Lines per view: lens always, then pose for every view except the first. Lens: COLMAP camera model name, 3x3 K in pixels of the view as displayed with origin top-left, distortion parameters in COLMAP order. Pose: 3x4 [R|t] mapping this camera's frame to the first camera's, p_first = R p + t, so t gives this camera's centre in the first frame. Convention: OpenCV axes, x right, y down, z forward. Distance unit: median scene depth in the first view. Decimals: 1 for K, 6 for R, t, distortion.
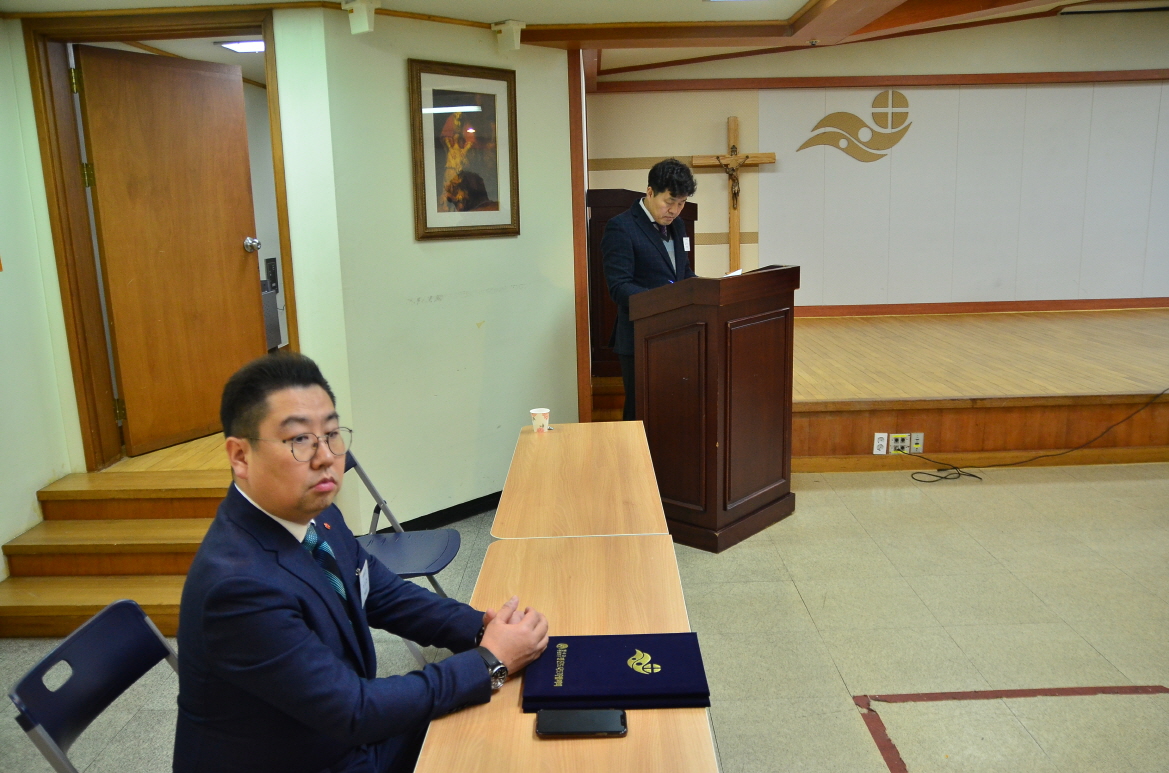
lens RADIAL K [[968.1, 0, 584.1], [0, 968.1, 386.3], [0, 0, 1]] dist [-0.068626, 0.046635]
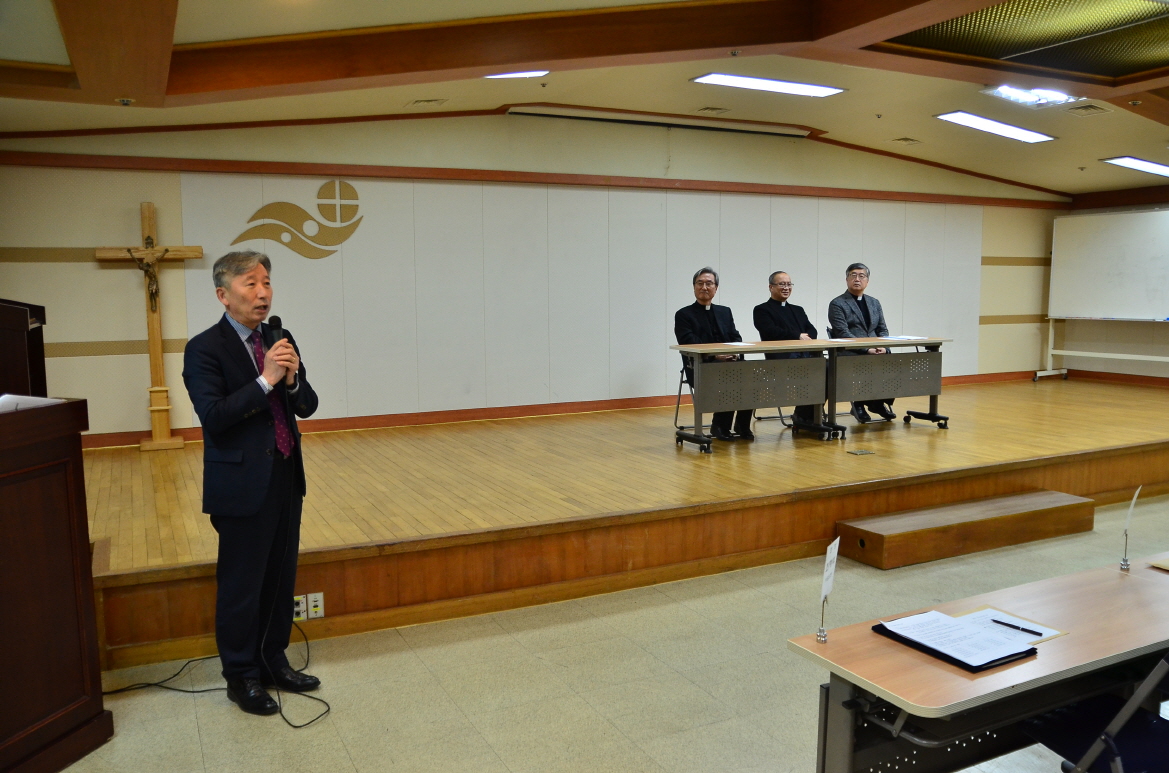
lens RADIAL K [[968.1, 0, 581.1], [0, 968.1, 384.6], [0, 0, 1]] dist [-0.068626, 0.046635]
pose [[0.905766, -0.026847, 0.422927, 0.149885], [0.068277, 0.994198, -0.083114, -0.029777], [-0.418242, 0.104158, 0.902344, 0.116763]]
